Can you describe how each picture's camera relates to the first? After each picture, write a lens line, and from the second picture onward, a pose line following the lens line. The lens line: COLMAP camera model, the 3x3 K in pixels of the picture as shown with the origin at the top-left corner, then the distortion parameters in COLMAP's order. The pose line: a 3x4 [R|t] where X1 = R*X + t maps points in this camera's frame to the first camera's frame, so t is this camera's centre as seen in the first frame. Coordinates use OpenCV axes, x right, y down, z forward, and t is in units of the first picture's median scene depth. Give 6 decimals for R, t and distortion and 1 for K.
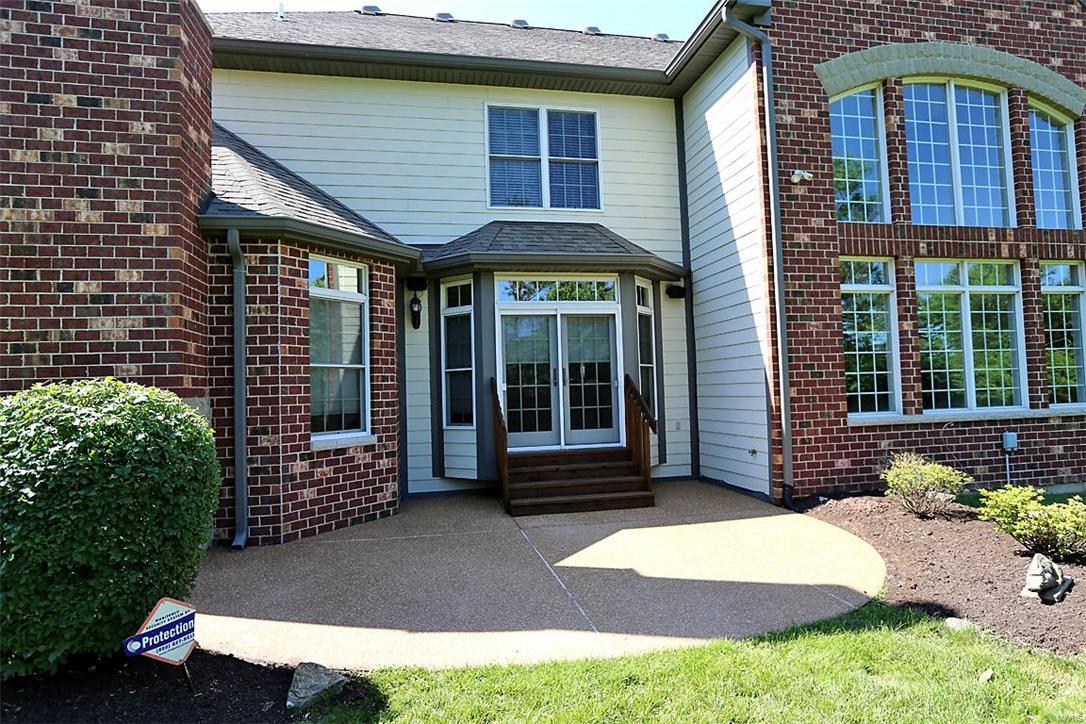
lens RADIAL K [[585.9, 0, 544.3], [0, 585.9, 362.7], [0, 0, 1]] dist [-0.023374, 0.010940]
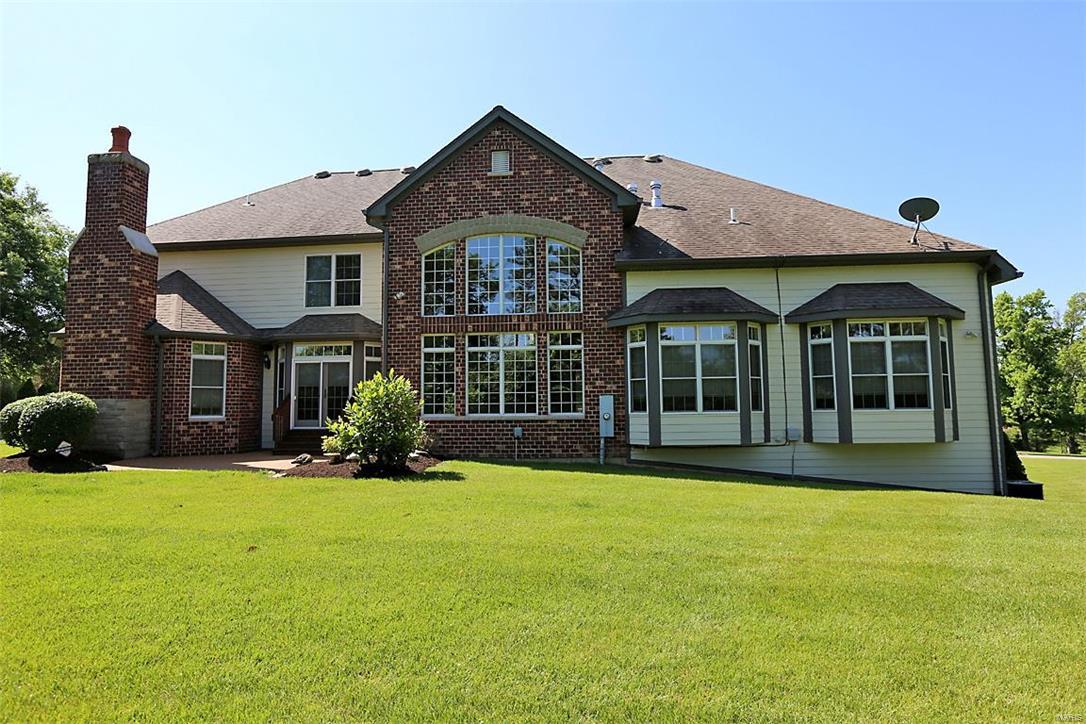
lens RADIAL K [[585.9, 0, 543.0], [0, 585.9, 363.4], [0, 0, 1]] dist [-0.023374, 0.010940]
pose [[0.957850, -0.000868, -0.287267, 1.483787], [-0.006357, 0.999687, -0.024217, -0.038694], [0.287198, 0.025022, 0.957544, -0.792694]]
